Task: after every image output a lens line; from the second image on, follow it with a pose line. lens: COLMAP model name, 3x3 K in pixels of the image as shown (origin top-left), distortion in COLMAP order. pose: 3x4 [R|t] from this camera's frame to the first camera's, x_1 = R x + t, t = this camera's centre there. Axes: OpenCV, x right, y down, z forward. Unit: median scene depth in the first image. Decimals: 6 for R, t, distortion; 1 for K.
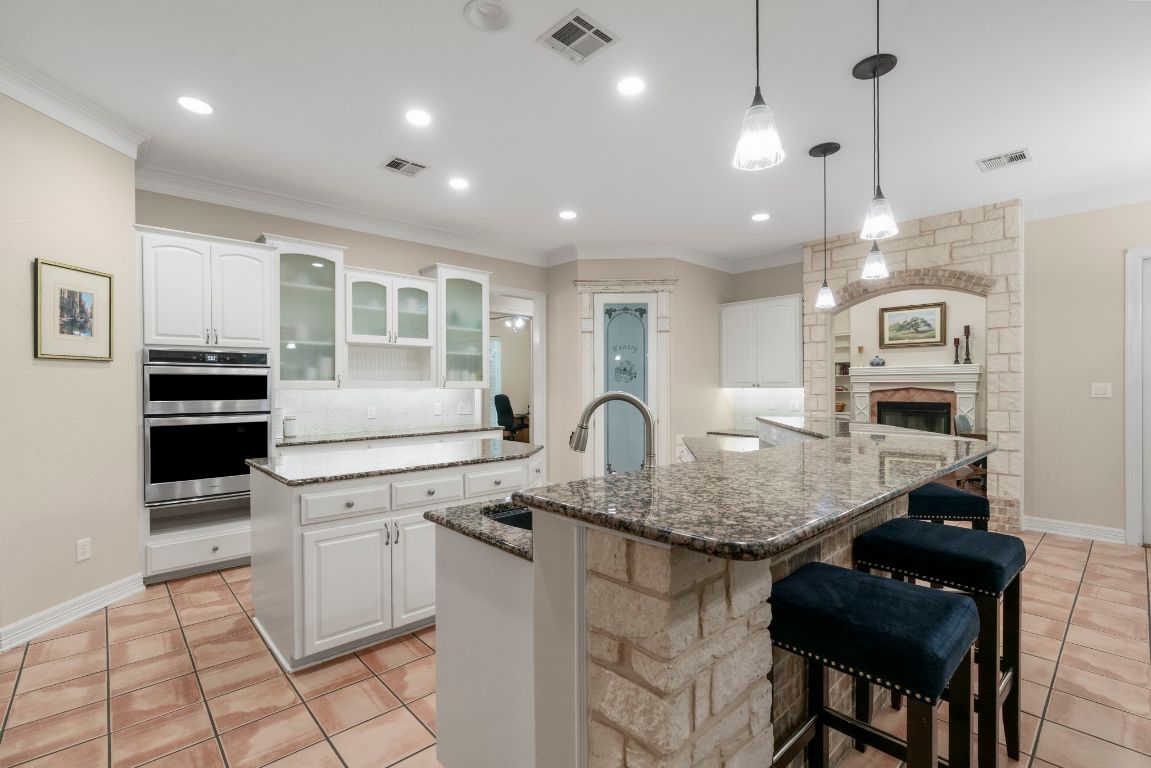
lens RADIAL K [[521.2, 0, 591.5], [0, 521.2, 389.5], [0, 0, 1]] dist [0.002730, 0.001007]
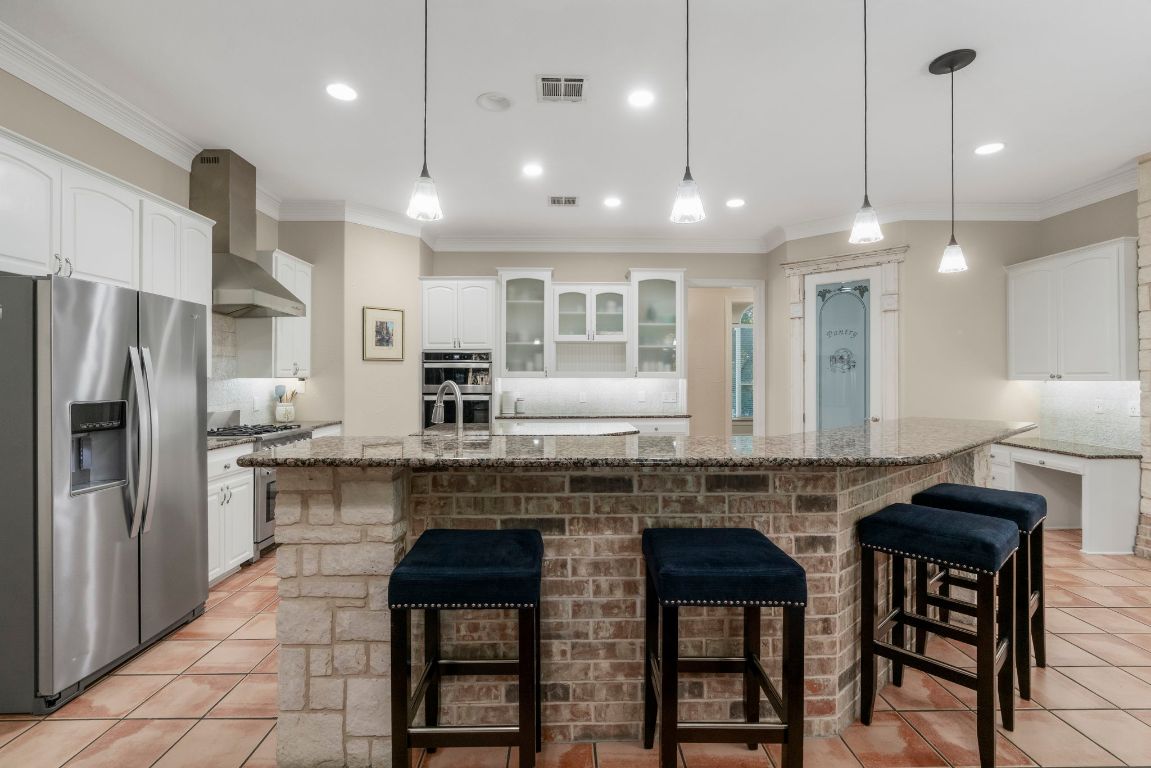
lens RADIAL K [[533.6, 0, 581.8], [0, 533.6, 378.8], [0, 0, 1]] dist [-0.000147, 0.000381]
pose [[0.749358, 0.007107, -0.662127, 0.428063], [-0.008467, 0.999963, 0.001150, -0.000951], [0.662111, 0.004745, 0.749391, 0.056569]]
